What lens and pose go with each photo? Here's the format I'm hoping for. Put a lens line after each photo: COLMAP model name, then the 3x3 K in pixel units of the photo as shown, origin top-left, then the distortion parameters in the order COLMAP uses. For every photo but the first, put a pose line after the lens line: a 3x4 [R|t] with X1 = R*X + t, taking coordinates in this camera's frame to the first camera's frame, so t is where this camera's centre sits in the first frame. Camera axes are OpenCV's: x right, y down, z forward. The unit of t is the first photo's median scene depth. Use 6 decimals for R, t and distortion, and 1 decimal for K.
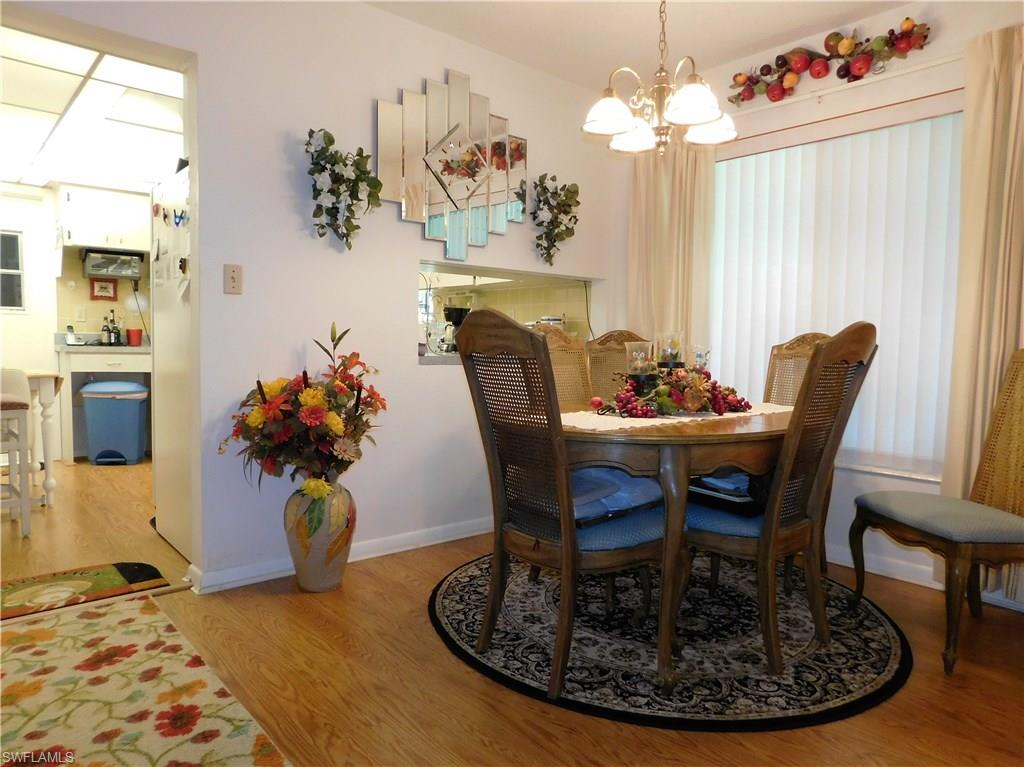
lens RADIAL K [[680.3, 0, 512.0], [0, 680.3, 383.5], [0, 0, 1]] dist [-0.052177, 0.055243]
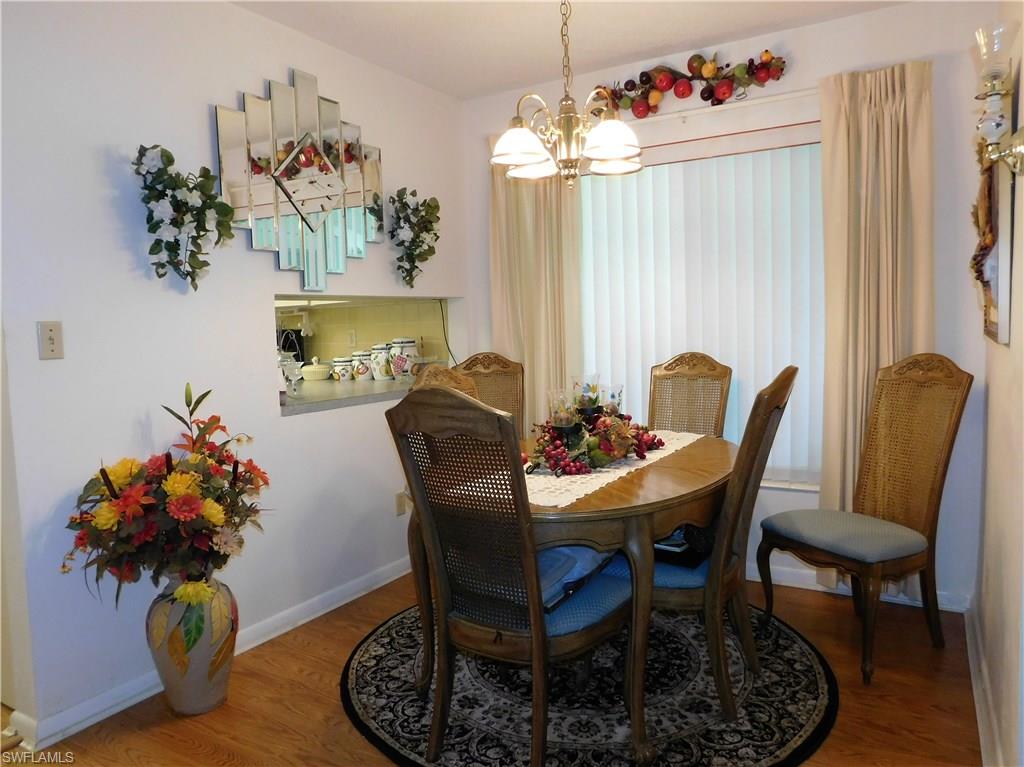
lens RADIAL K [[722.5, 0, 514.5], [0, 722.5, 388.1], [0, 0, 1]] dist [-0.048215, 0.042382]
pose [[0.954662, -0.072828, 0.288646, -0.145253], [0.066895, 0.997297, 0.030379, -0.089312], [-0.290079, -0.009693, 0.956954, 0.060863]]
